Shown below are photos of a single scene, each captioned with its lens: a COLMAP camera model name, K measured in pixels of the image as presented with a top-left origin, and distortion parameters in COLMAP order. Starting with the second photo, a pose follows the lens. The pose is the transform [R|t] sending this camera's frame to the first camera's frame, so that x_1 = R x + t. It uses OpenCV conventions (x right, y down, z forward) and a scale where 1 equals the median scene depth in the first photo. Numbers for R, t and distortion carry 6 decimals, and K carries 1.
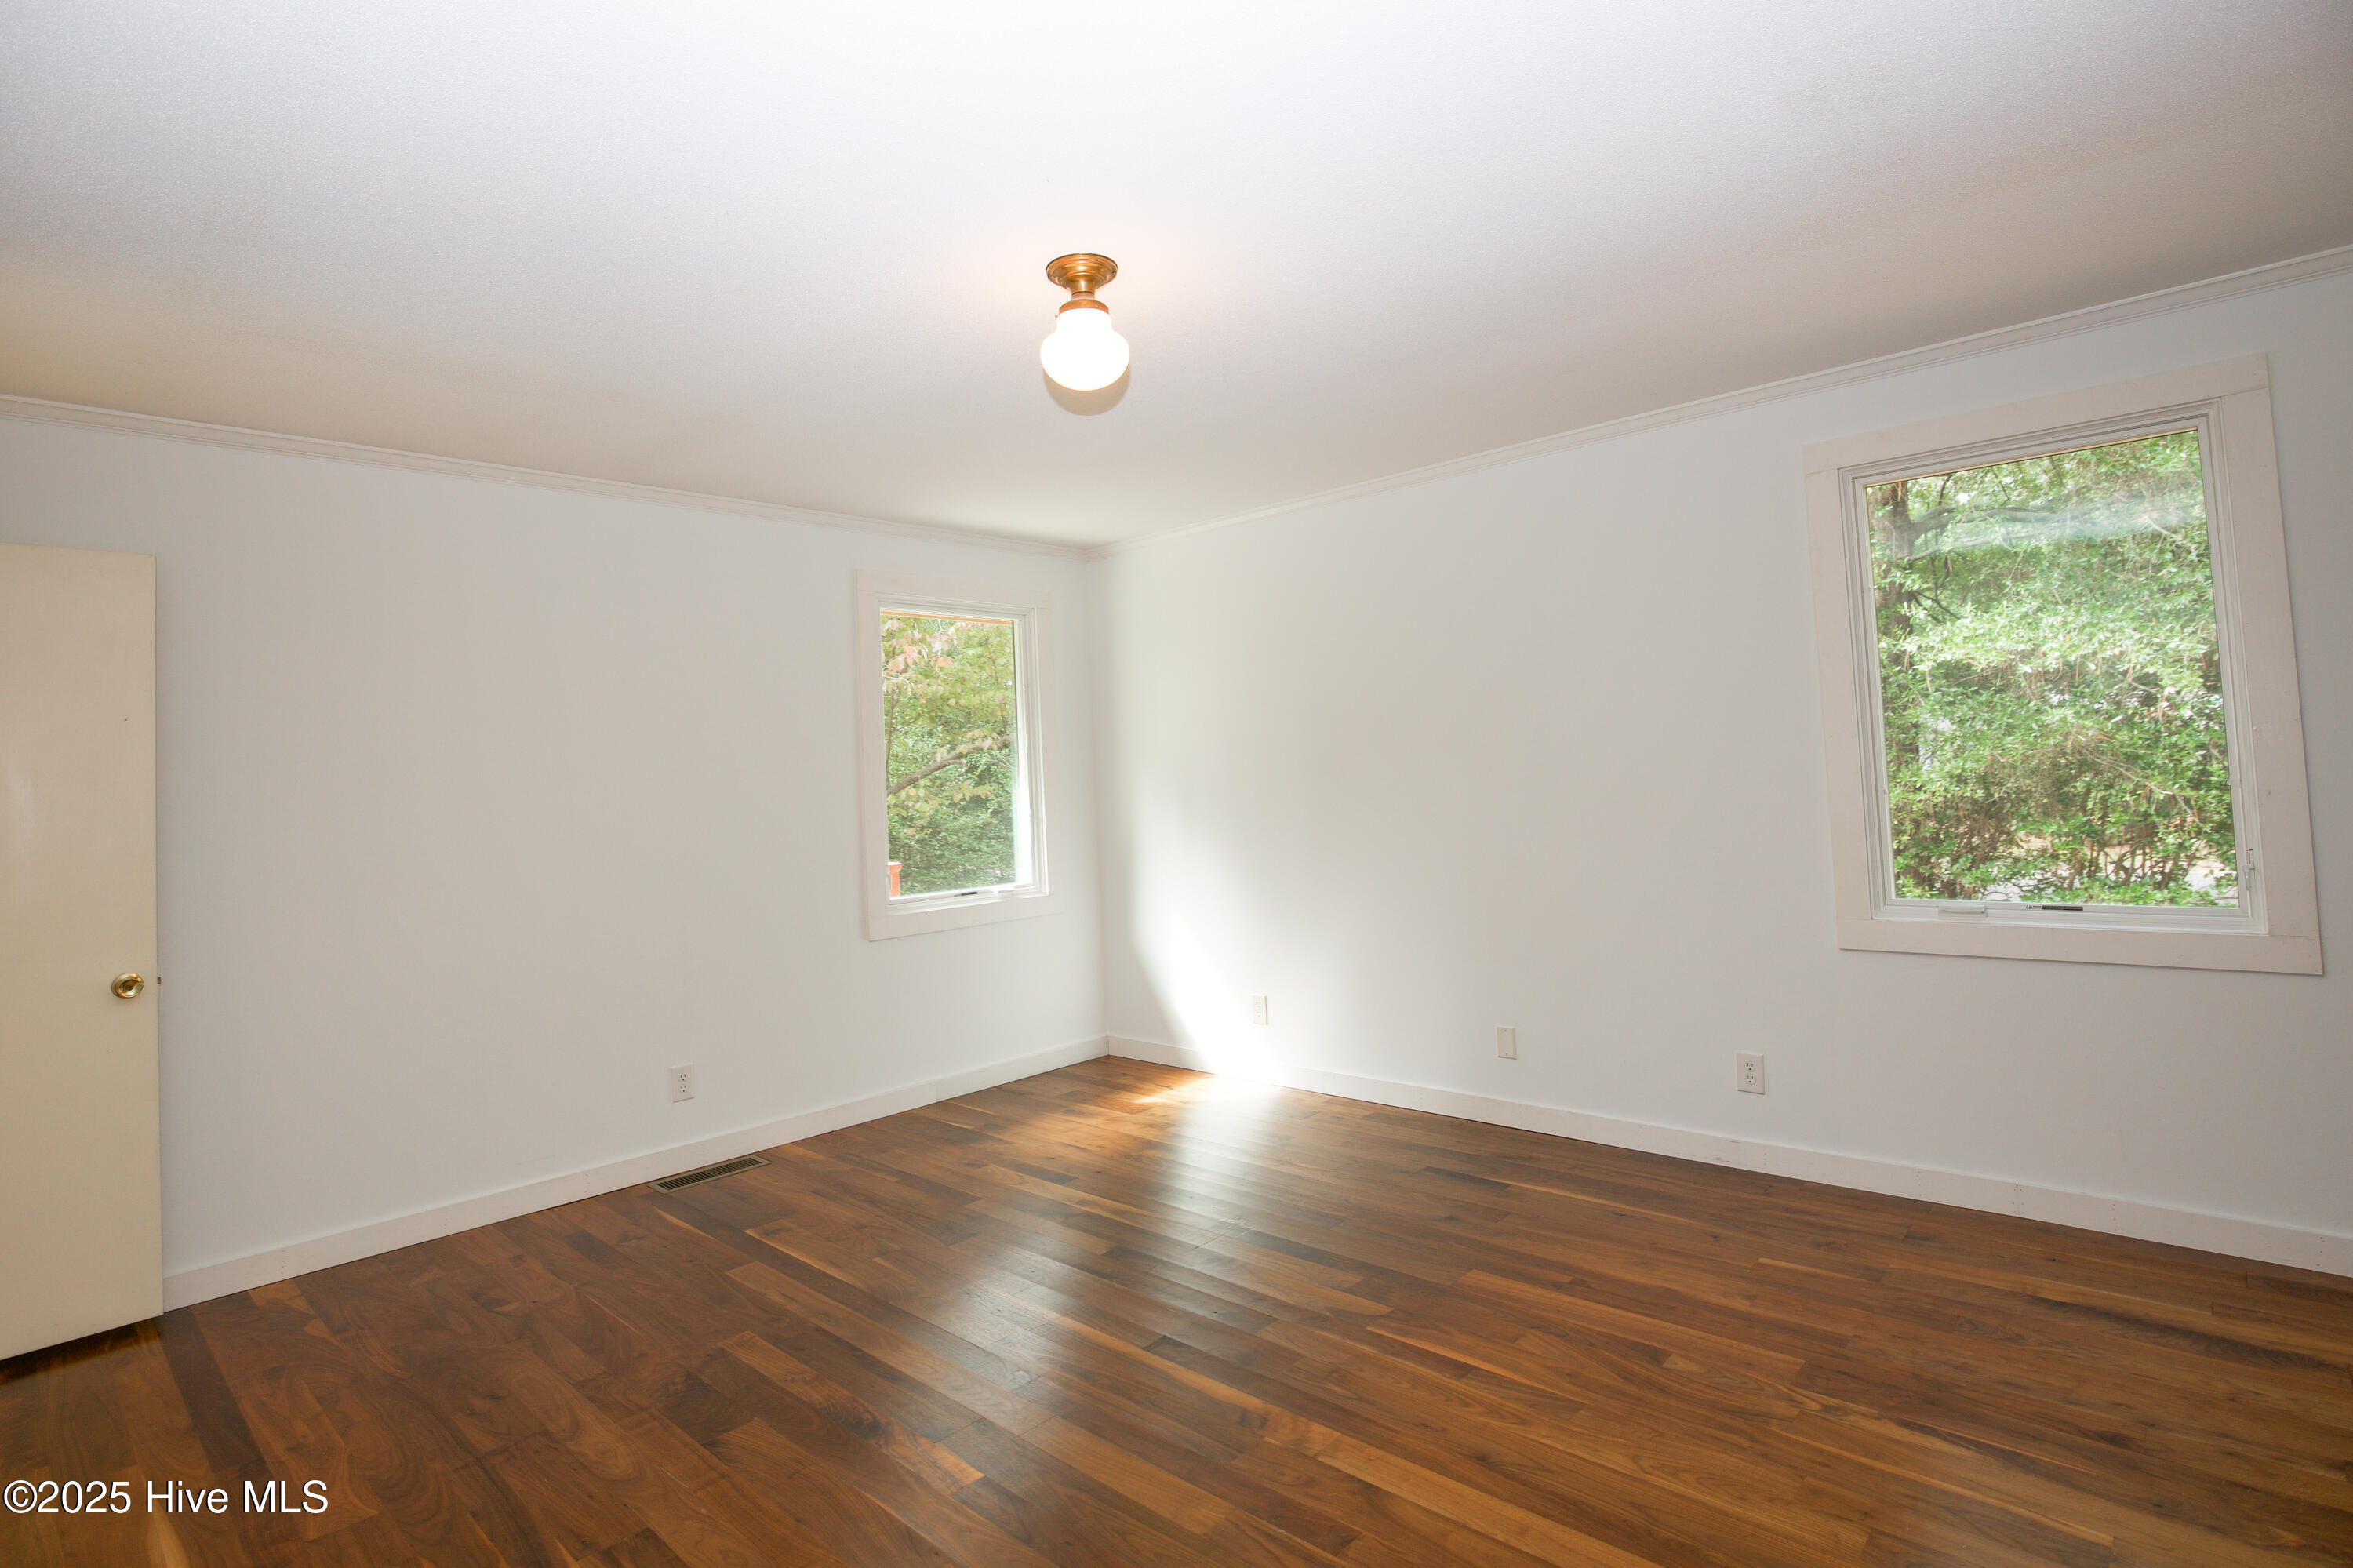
lens RADIAL K [[1184.1, 0, 1181.2], [0, 1184.1, 742.6], [0, 0, 1]] dist [-0.036252, 0.000000]
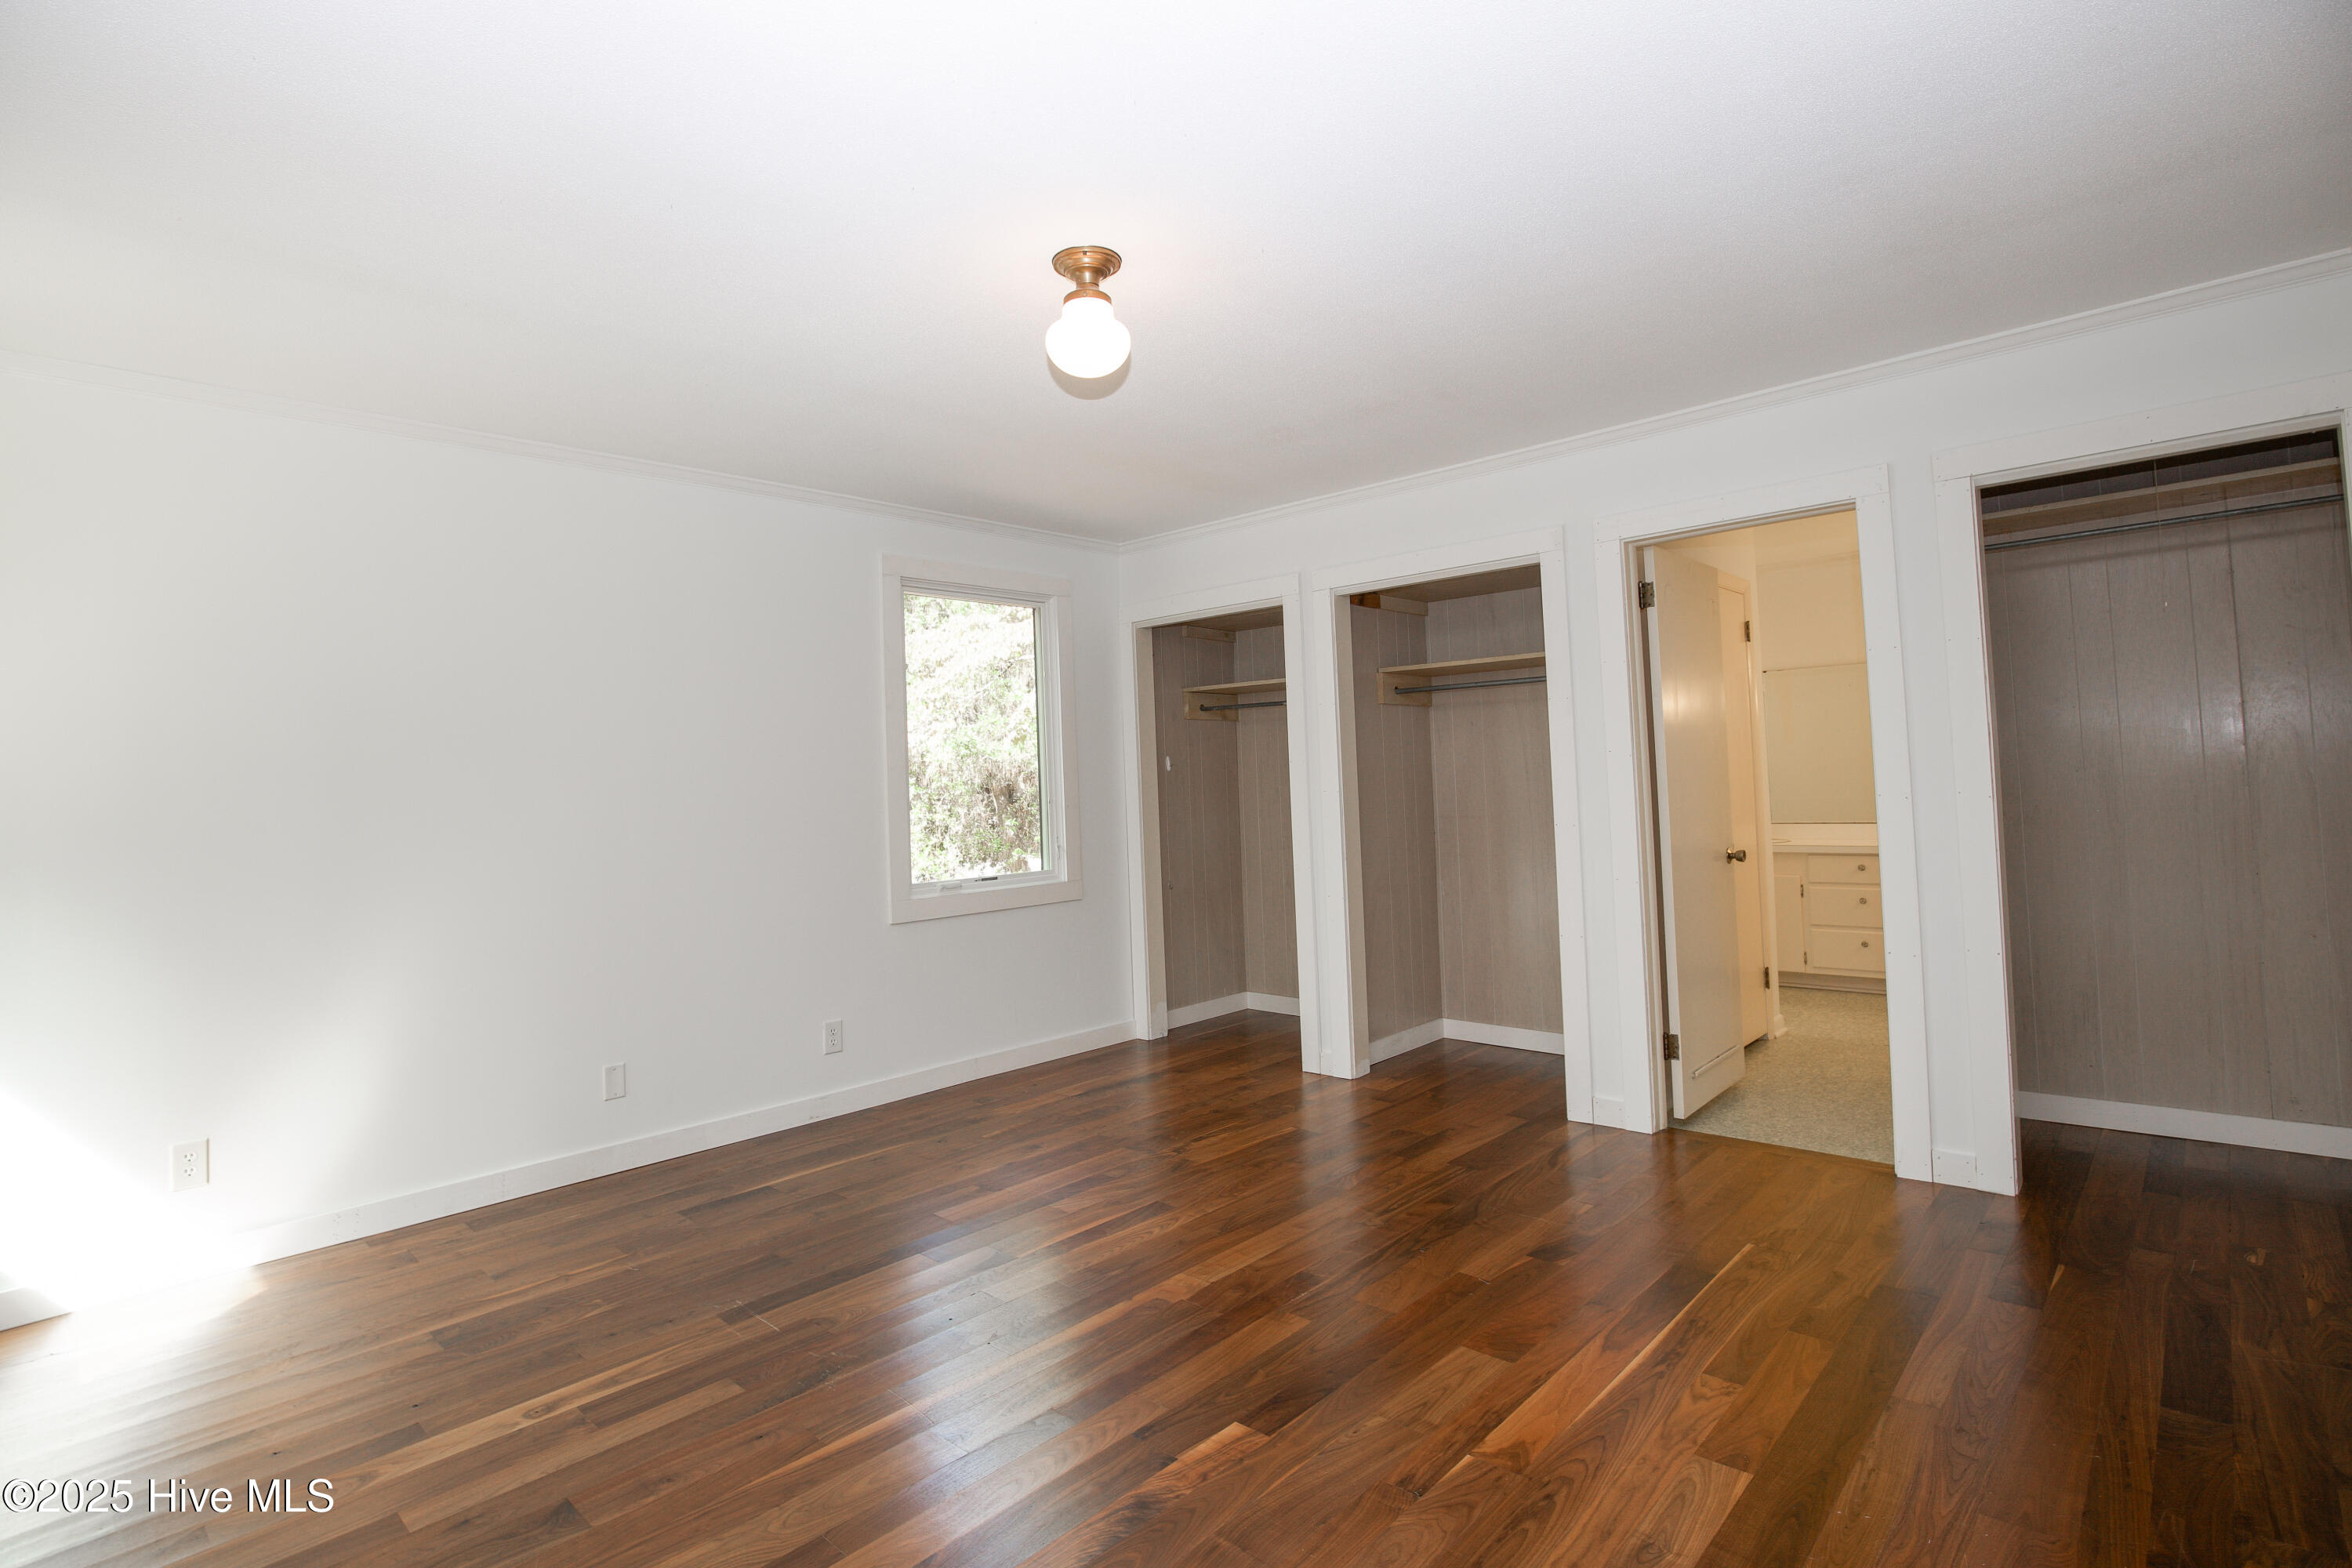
lens RADIAL K [[1157.6, 0, 1148.6], [0, 1157.6, 768.5], [0, 0, 1]] dist [-0.032854, 0.001404]
pose [[-0.001815, 0.056648, 0.998393, -1.063359], [0.005600, 0.998379, -0.056637, 0.099286], [-0.999983, 0.005488, -0.002129, 0.948668]]
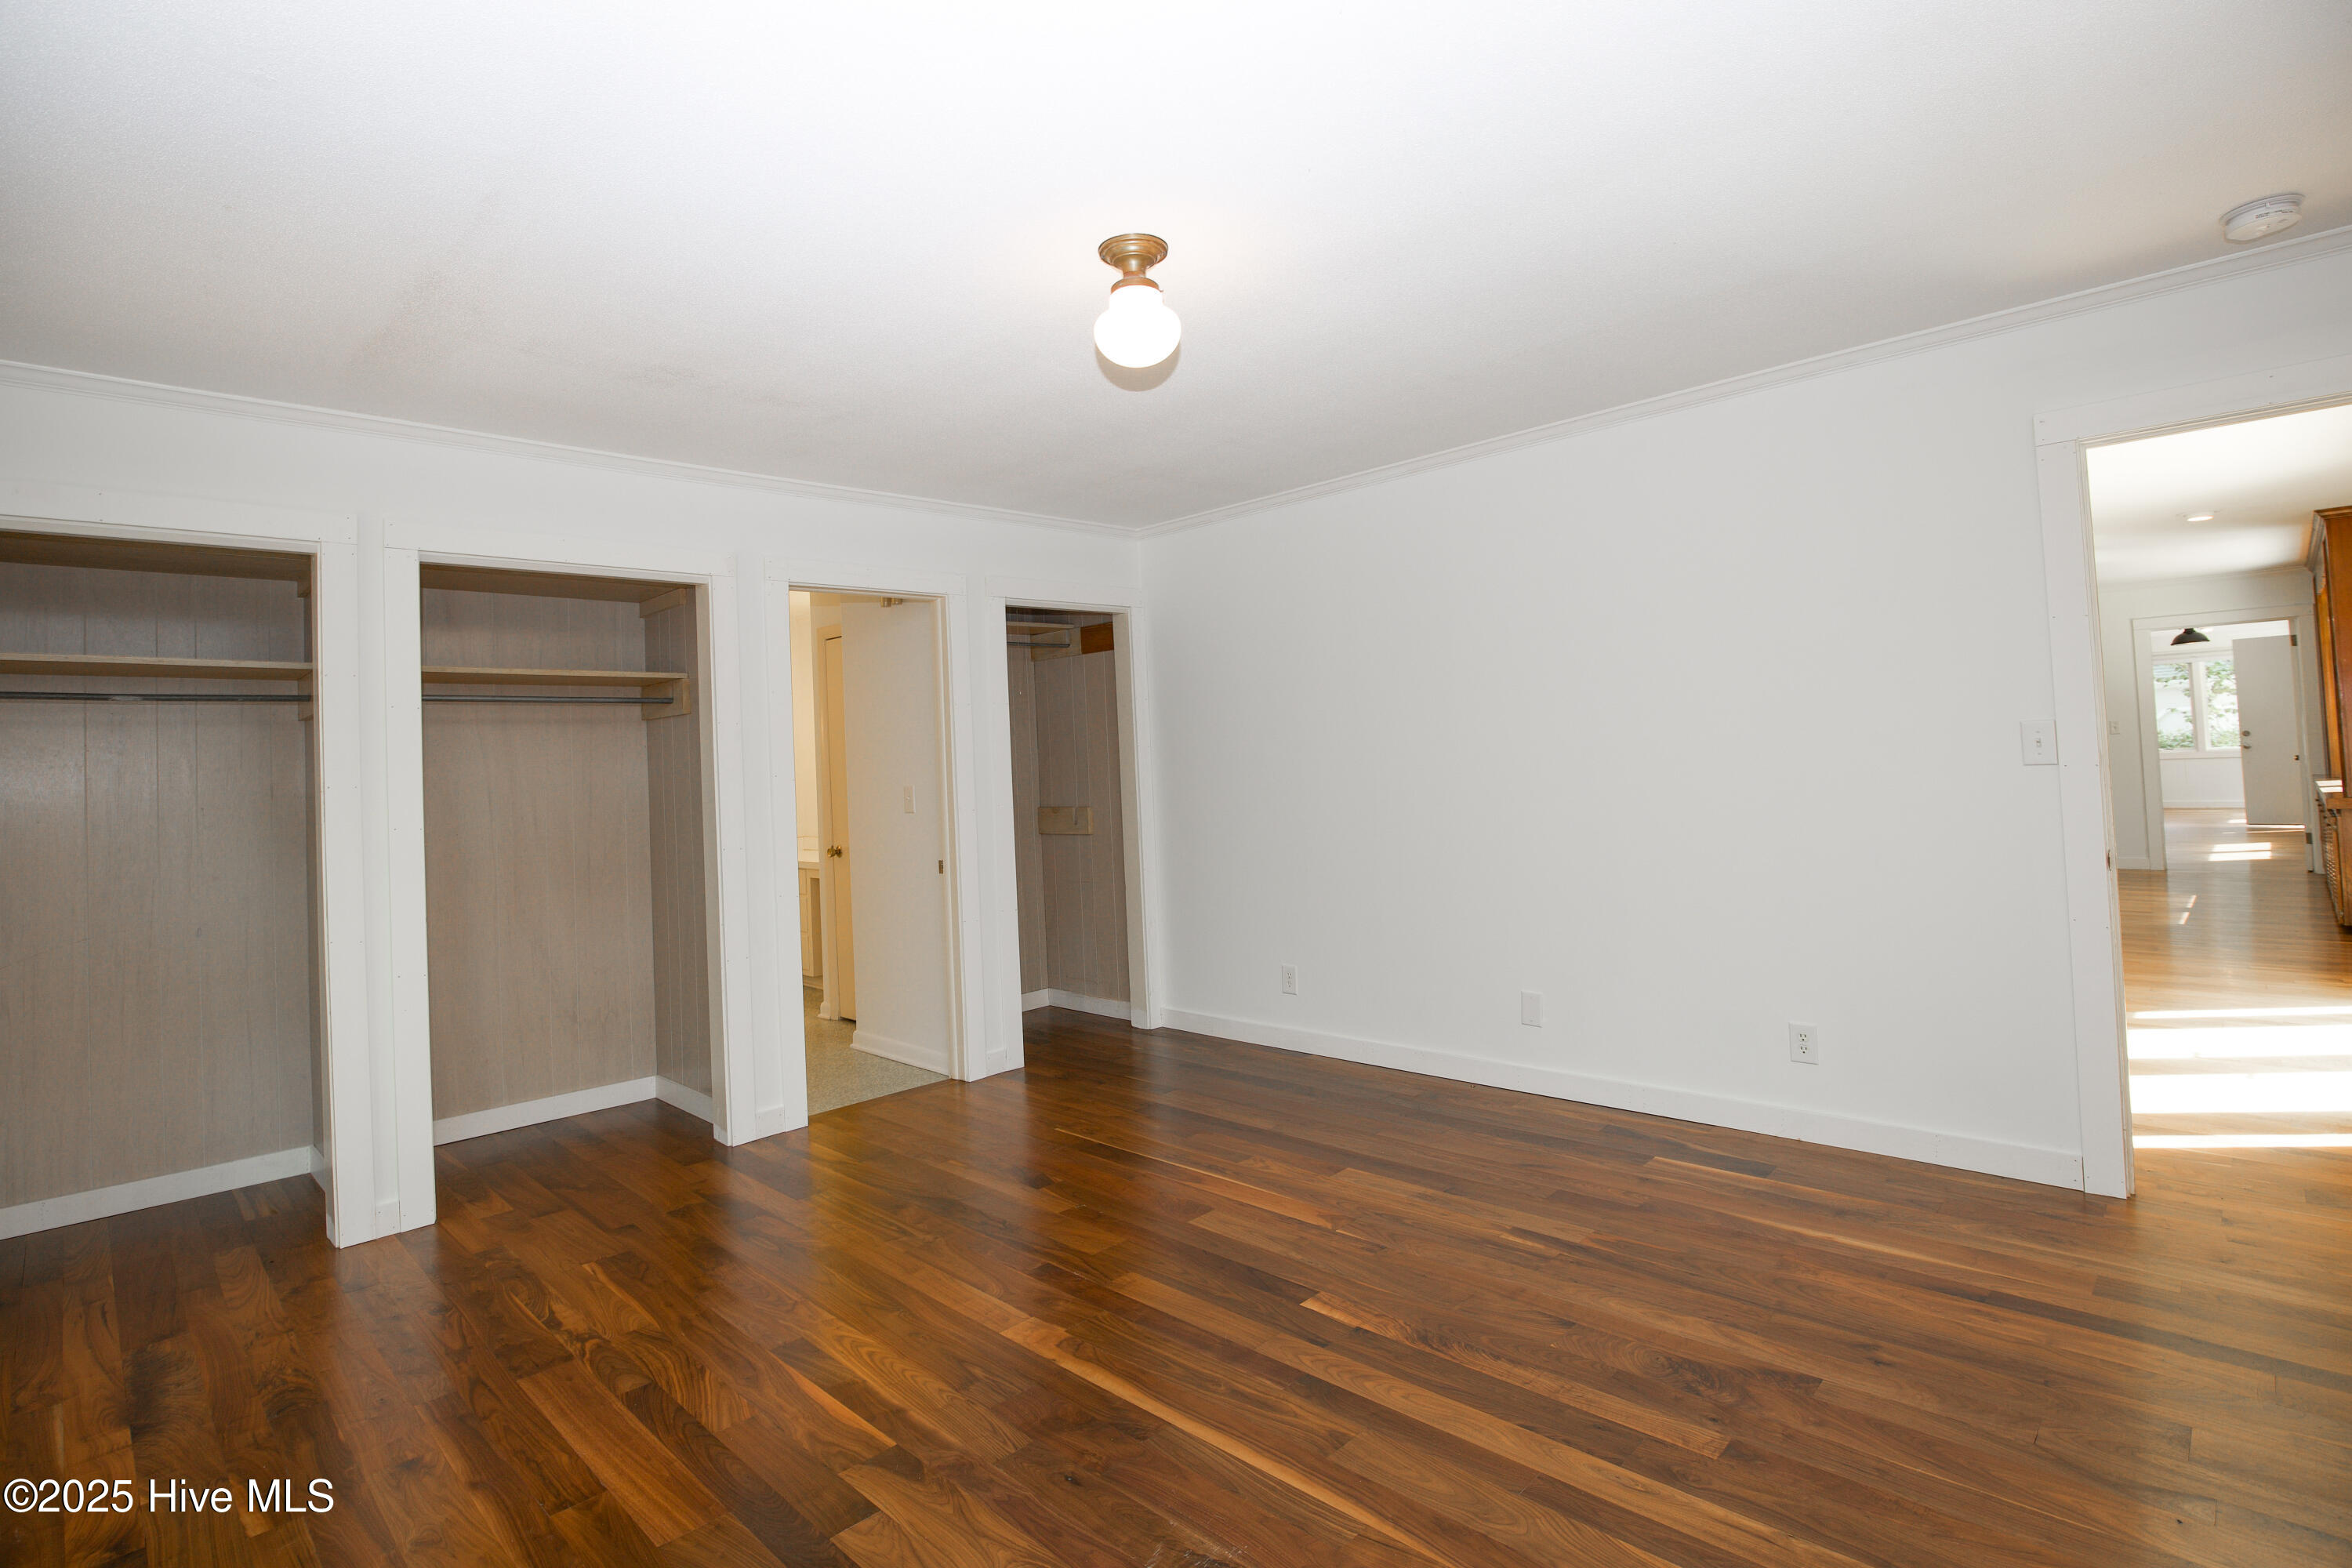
lens RADIAL K [[1127.8, 0, 1176.8], [0, 1127.8, 737.1], [0, 0, 1]] dist [-0.030250, 0.000188]
pose [[-0.995884, 0.090227, 0.008663, -0.092243], [0.089582, 0.994305, -0.057725, 0.081719], [-0.013822, -0.056711, -0.998295, 1.948826]]
